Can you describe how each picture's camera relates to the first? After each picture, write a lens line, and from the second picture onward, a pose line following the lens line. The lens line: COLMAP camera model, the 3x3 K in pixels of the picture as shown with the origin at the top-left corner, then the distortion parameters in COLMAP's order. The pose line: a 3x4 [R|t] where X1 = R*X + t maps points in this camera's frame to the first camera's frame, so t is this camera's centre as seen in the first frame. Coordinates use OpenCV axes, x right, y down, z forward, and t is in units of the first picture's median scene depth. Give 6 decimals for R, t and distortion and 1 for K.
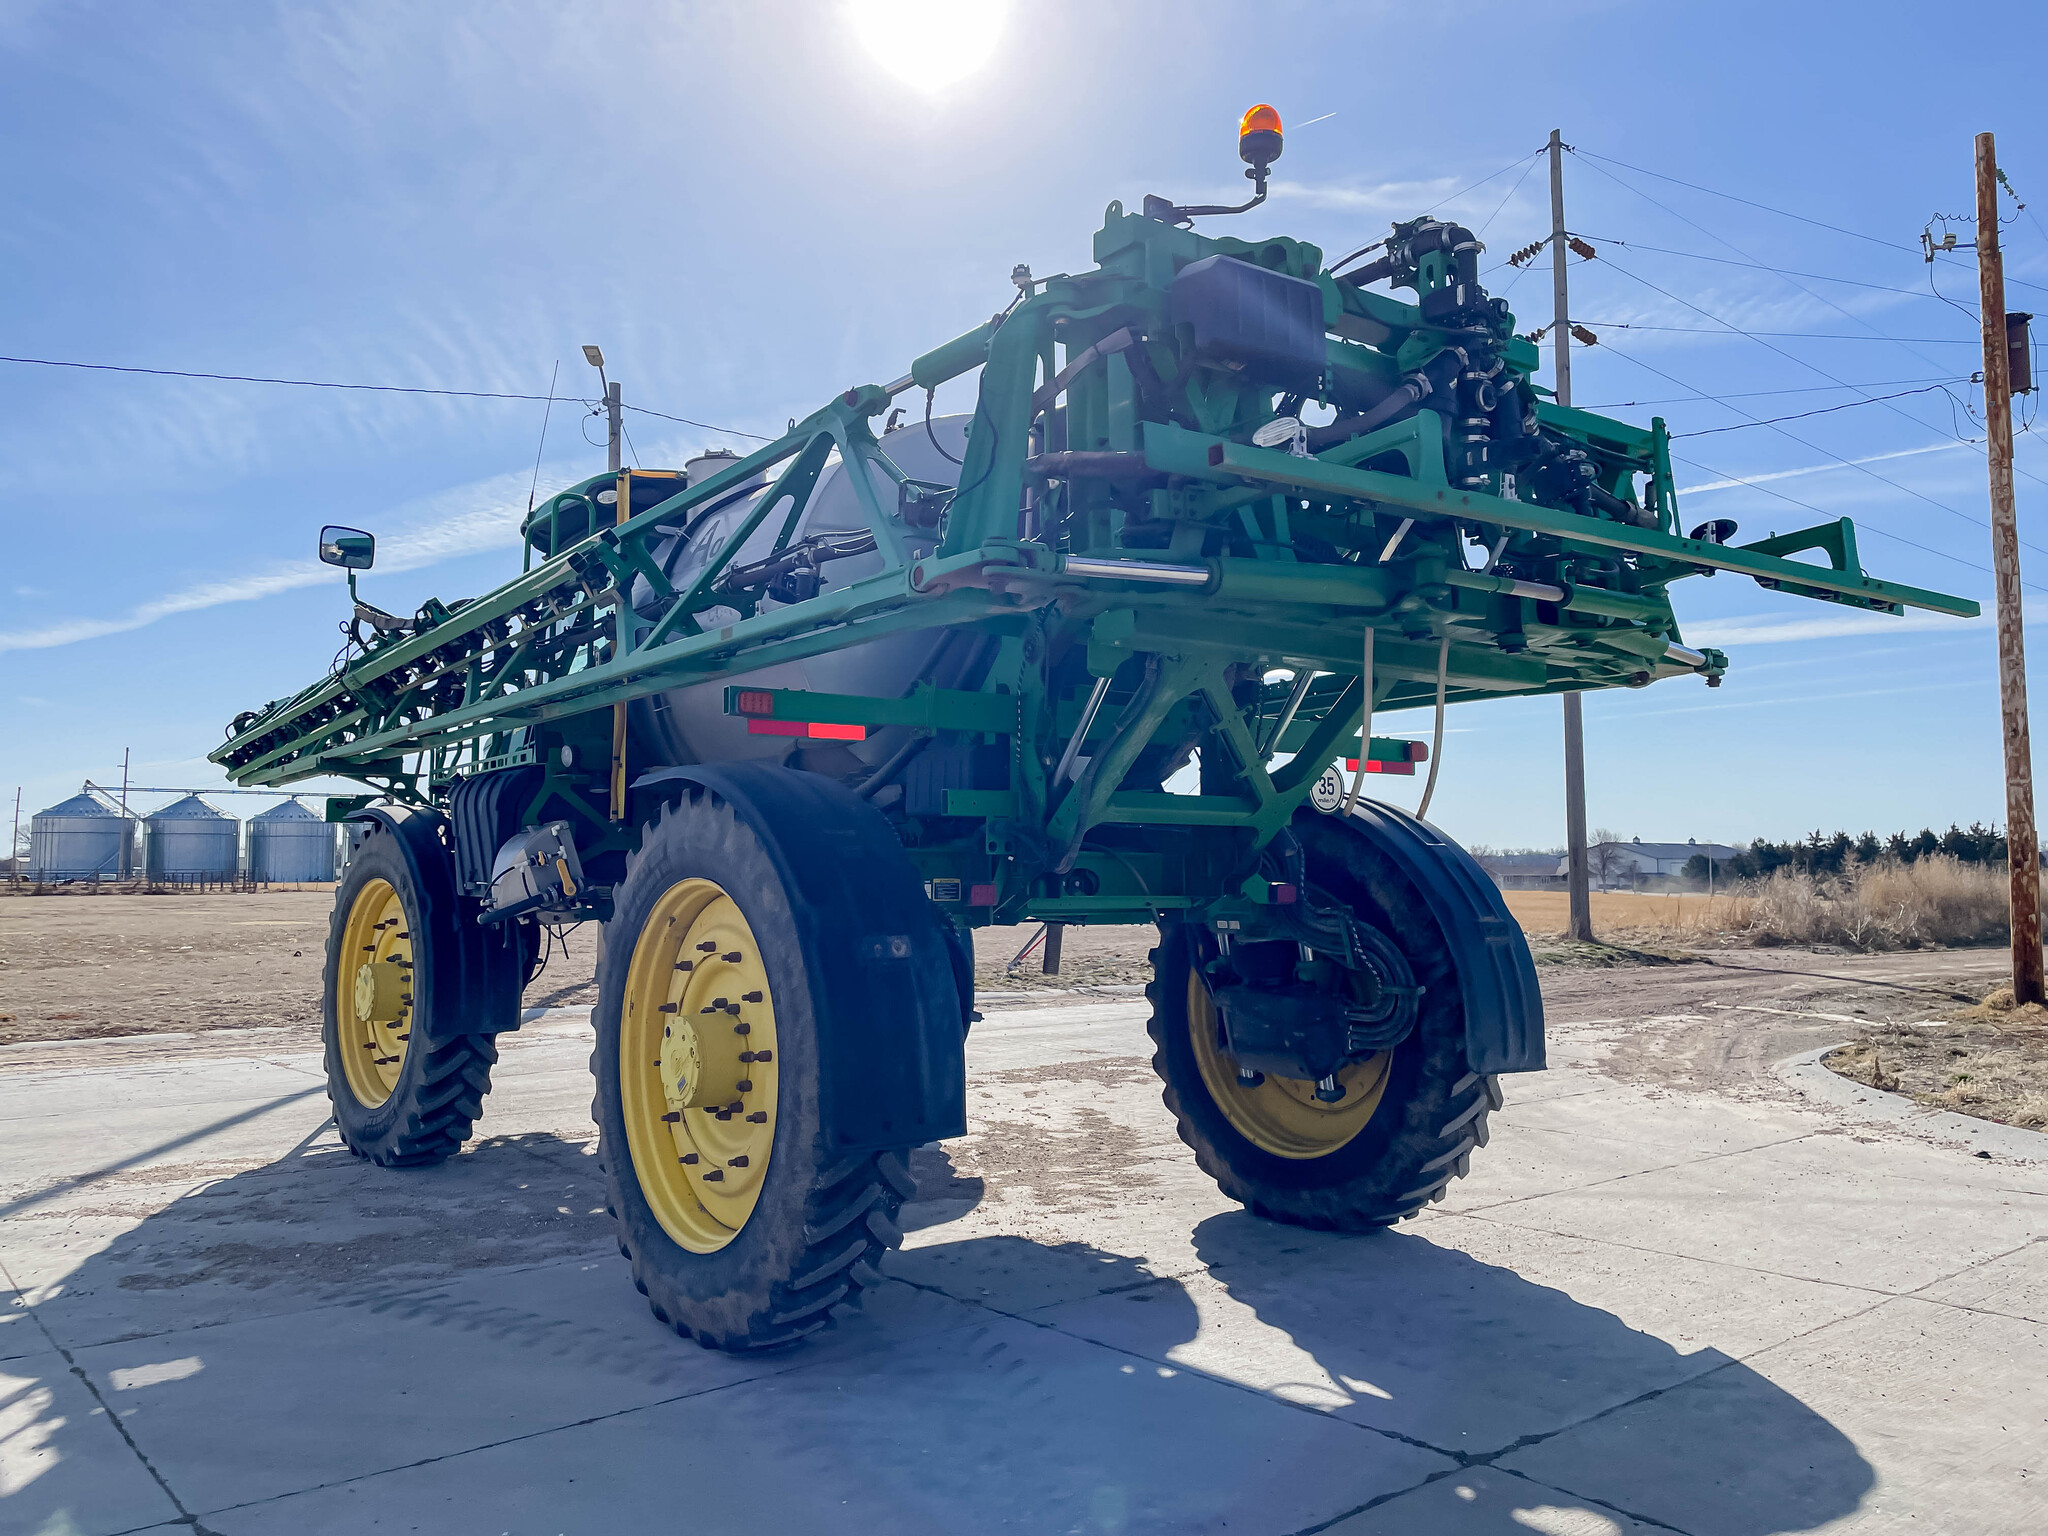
lens RADIAL K [[1596.8, 0, 1024.0], [0, 1596.8, 768.0], [0, 0, 1]] dist [0.048366, -0.066206]
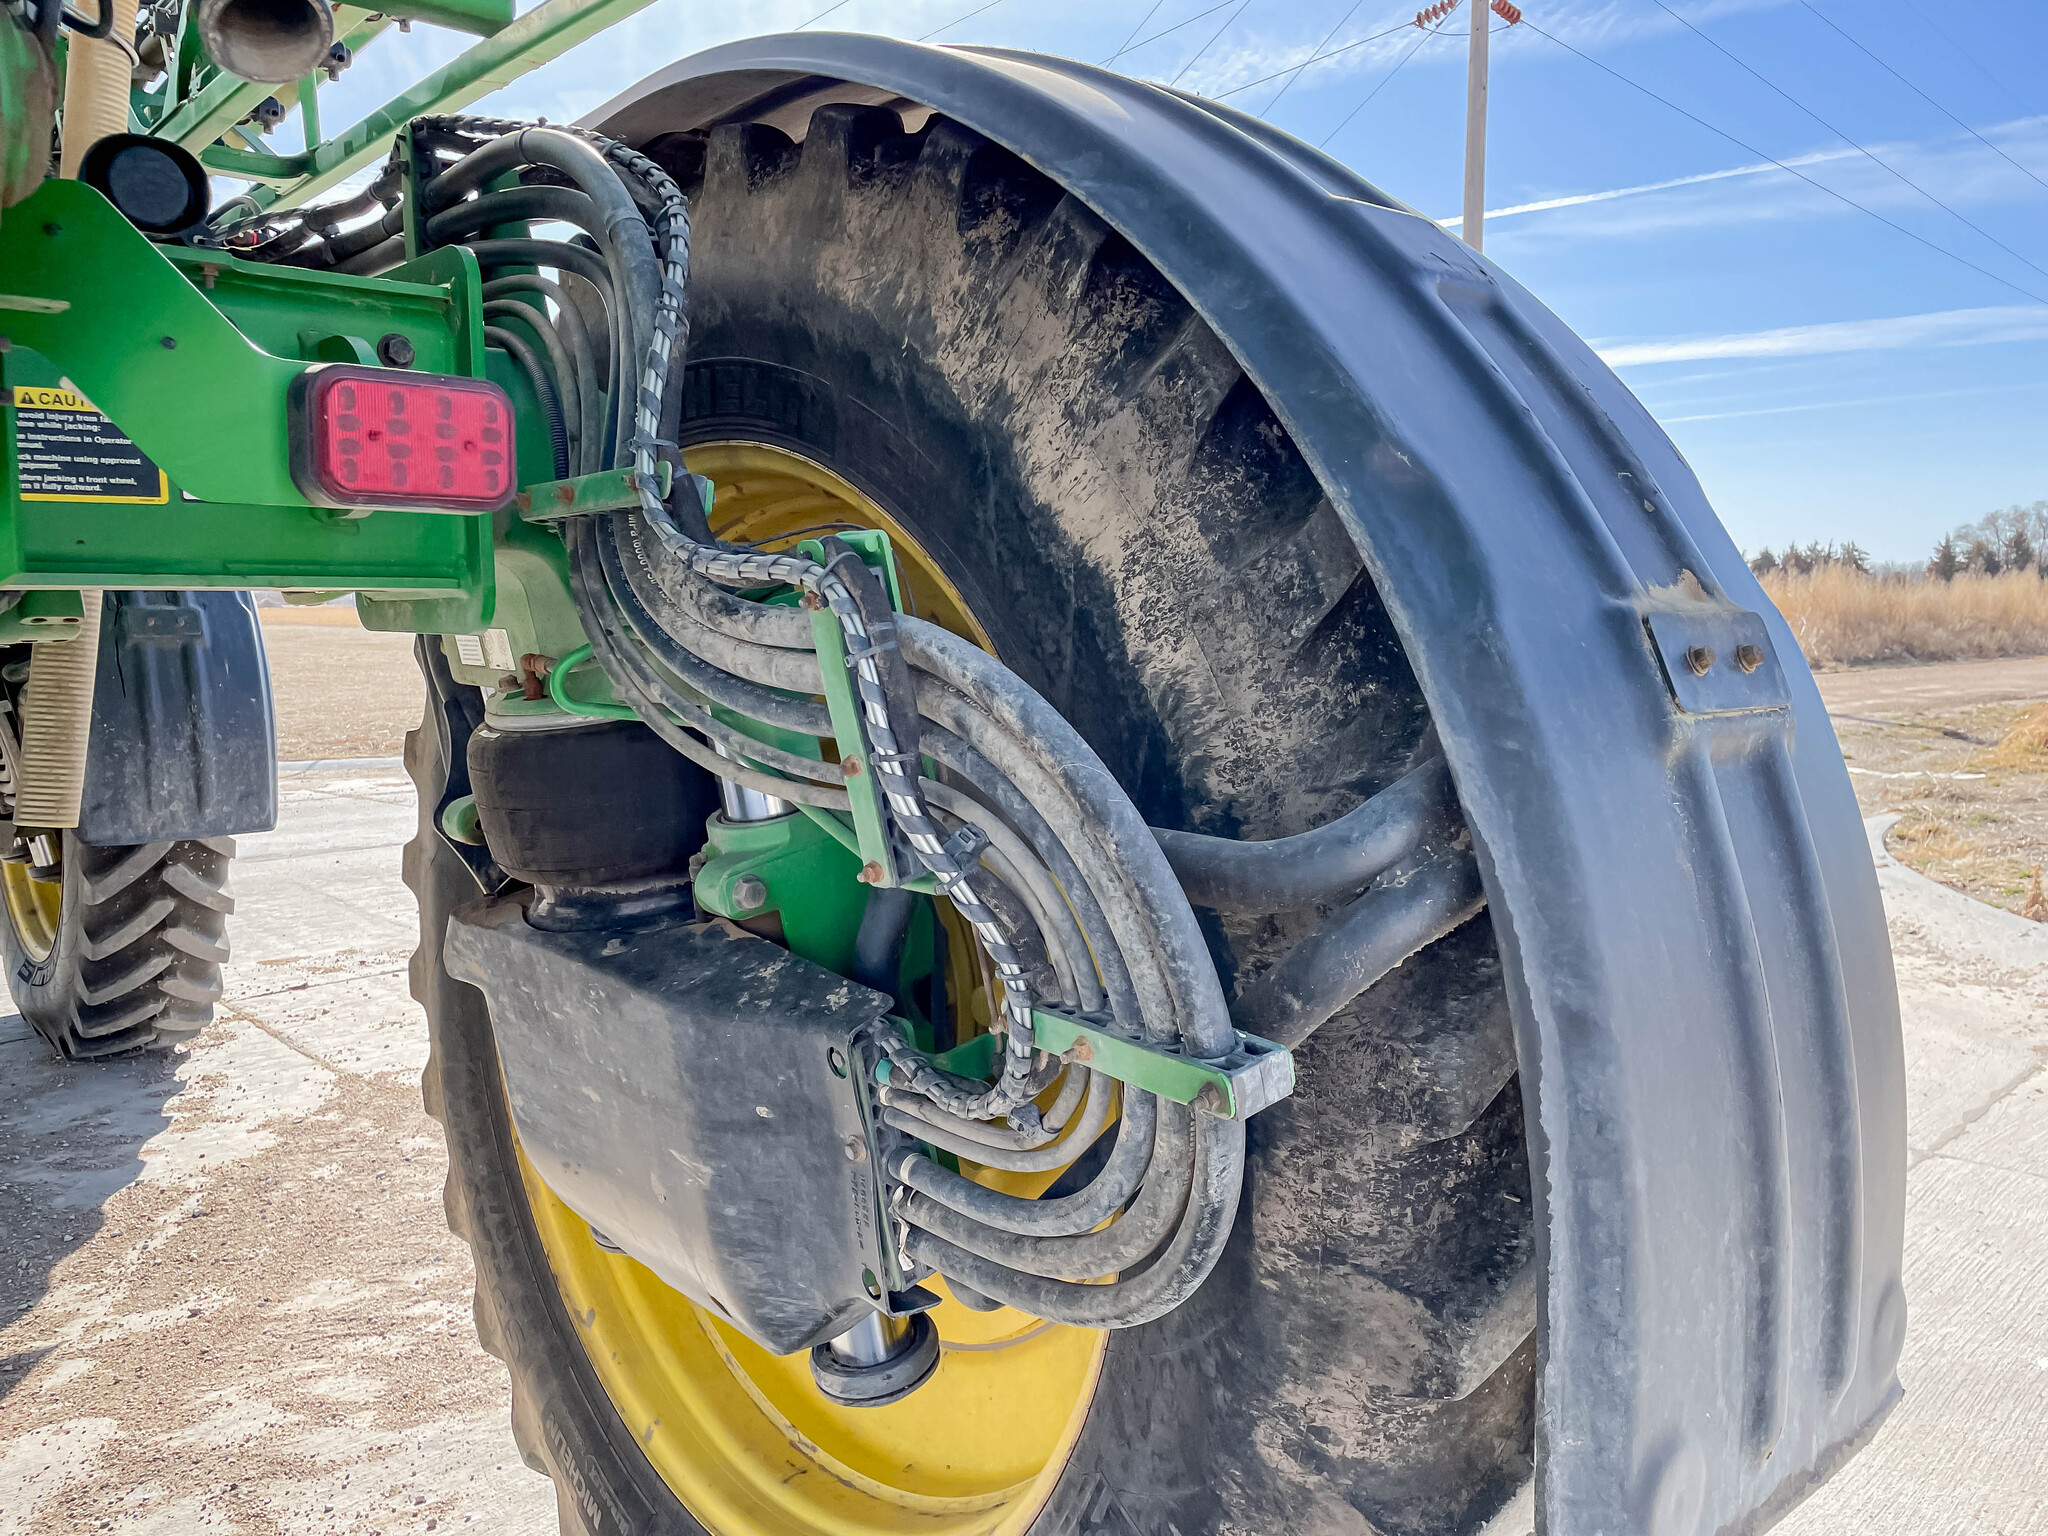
lens RADIAL K [[1596.8, 0, 1024.0], [0, 1596.8, 768.0], [0, 0, 1]] dist [0.048366, -0.066206]
pose [[0.993388, -0.021242, 0.112827, 0.204796], [0.002840, 0.986981, 0.160812, 0.084746], [-0.114774, -0.159429, 0.980515, 0.840690]]
